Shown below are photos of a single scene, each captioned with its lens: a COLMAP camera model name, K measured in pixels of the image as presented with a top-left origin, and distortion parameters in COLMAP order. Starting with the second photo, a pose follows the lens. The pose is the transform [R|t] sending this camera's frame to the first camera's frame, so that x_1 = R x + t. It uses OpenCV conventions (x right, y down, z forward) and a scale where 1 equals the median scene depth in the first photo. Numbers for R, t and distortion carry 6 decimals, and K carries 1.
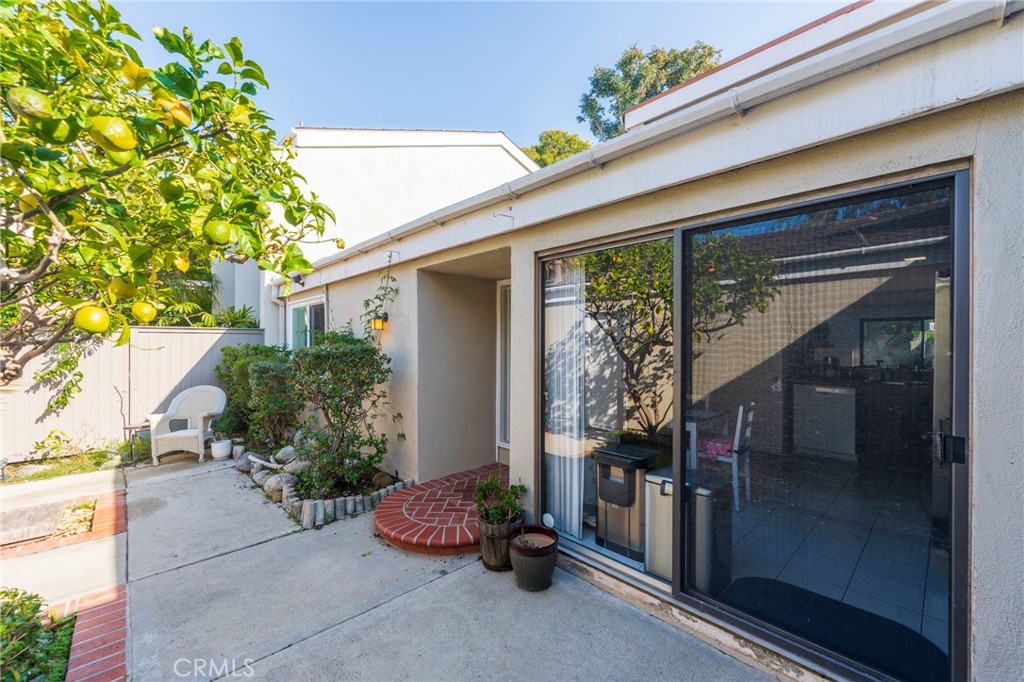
lens RADIAL K [[411.3, 0, 512.0], [0, 411.3, 341.0], [0, 0, 1]] dist [0.000188, -0.000180]
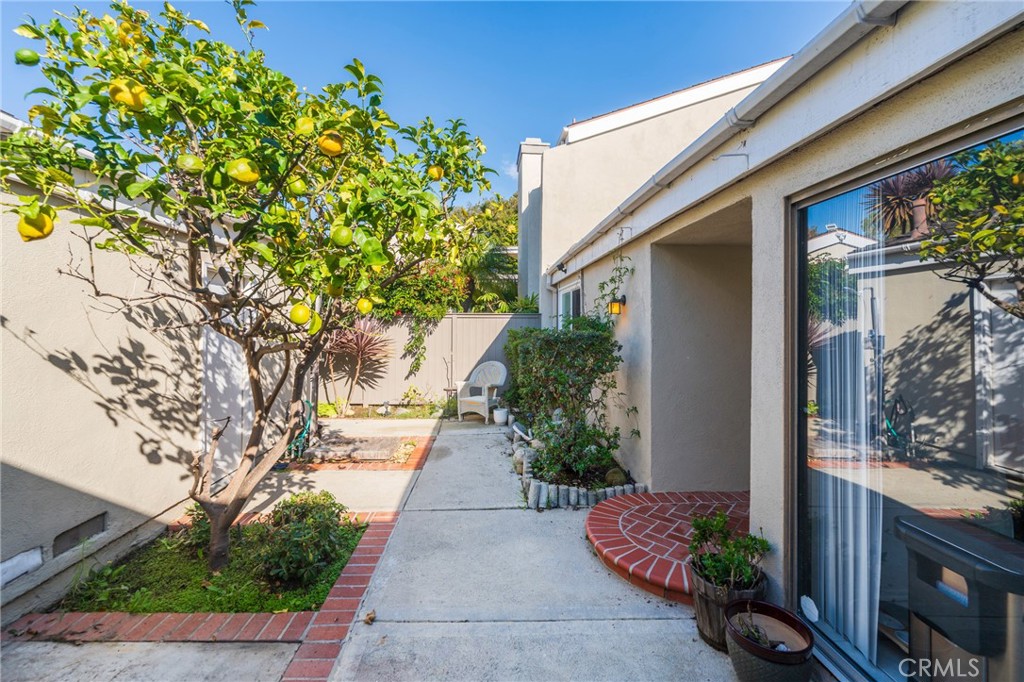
lens RADIAL K [[413.9, 0, 512.5], [0, 413.9, 320.4], [0, 0, 1]] dist [0.000911, -0.000279]
pose [[0.747116, -0.001062, -0.664692, 0.139042], [-0.001255, 0.999995, -0.003009, -0.010802], [0.664692, 0.003082, 0.747111, 0.163821]]
